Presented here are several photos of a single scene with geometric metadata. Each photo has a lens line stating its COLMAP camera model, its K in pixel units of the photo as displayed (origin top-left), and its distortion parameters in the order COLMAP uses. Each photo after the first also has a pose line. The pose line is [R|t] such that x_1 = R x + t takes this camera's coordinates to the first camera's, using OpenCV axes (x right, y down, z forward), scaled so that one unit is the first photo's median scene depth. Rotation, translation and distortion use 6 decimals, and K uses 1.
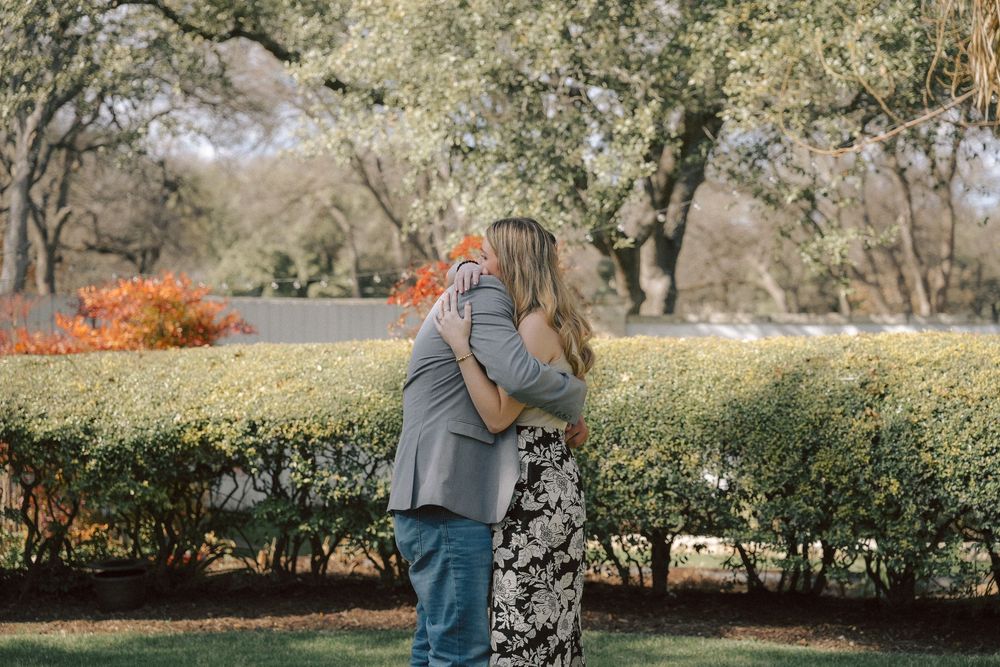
lens RADIAL K [[1659.6, 0, 502.9], [0, 1659.6, 331.6], [0, 0, 1]] dist [0.155510, 0.000000]
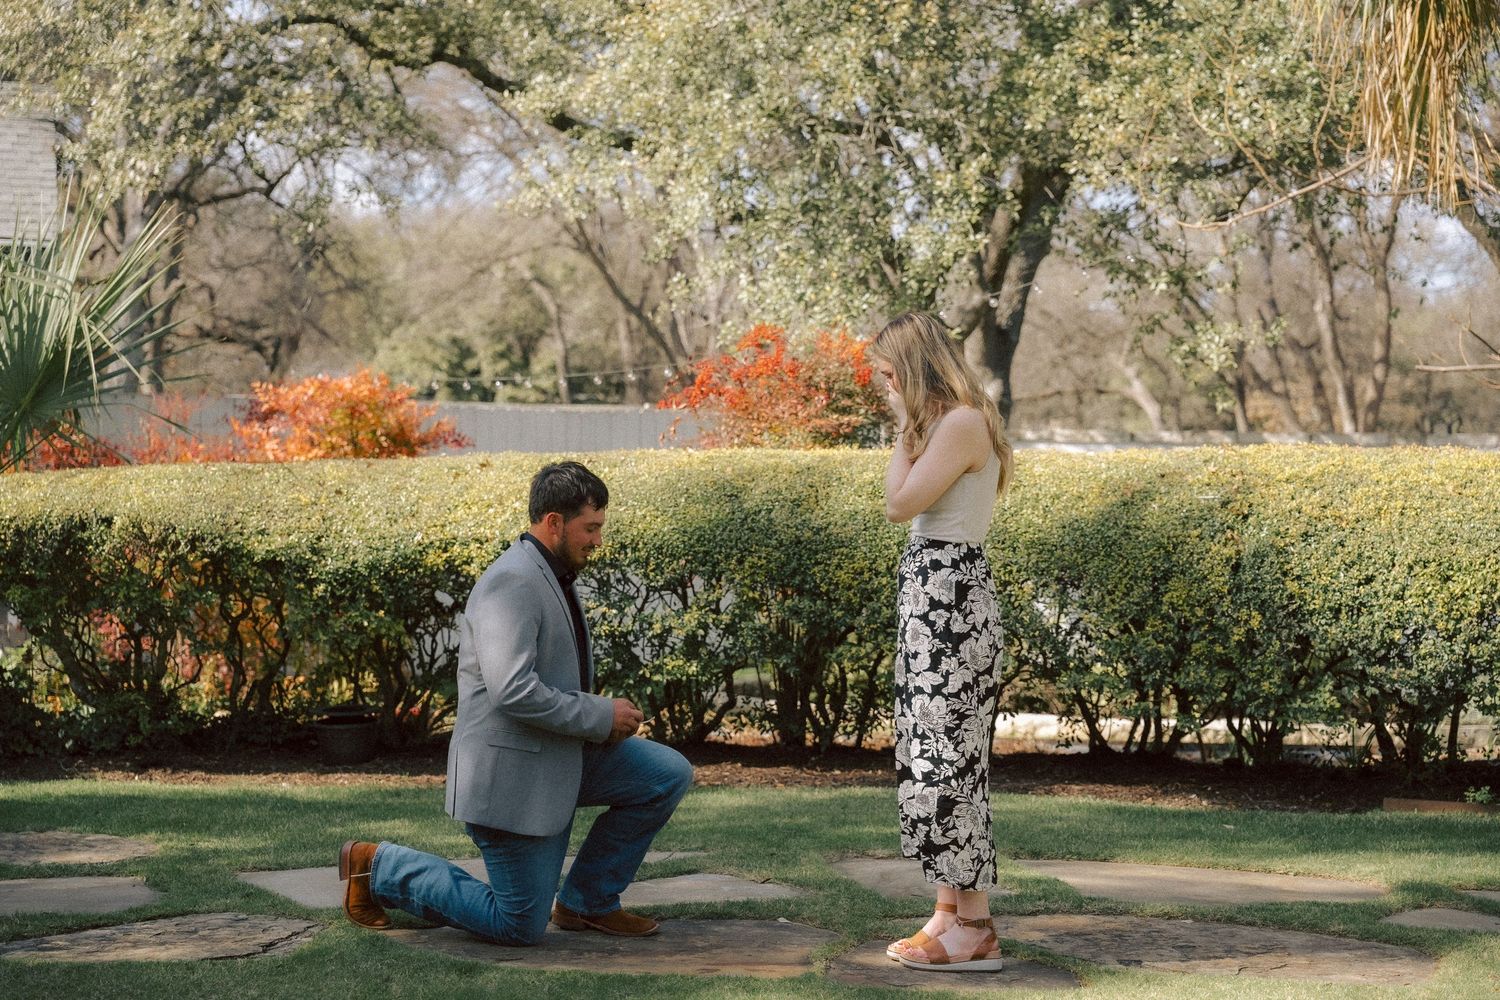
lens RADIAL K [[2330.2, 0, 746.3], [0, 2330.2, 505.9], [0, 0, 1]] dist [-0.016665, 0.000000]
pose [[0.999903, 0.010939, -0.008616, -0.010925], [-0.010753, 0.999715, 0.021329, 0.005333], [0.008847, -0.021235, 0.999735, -0.108299]]
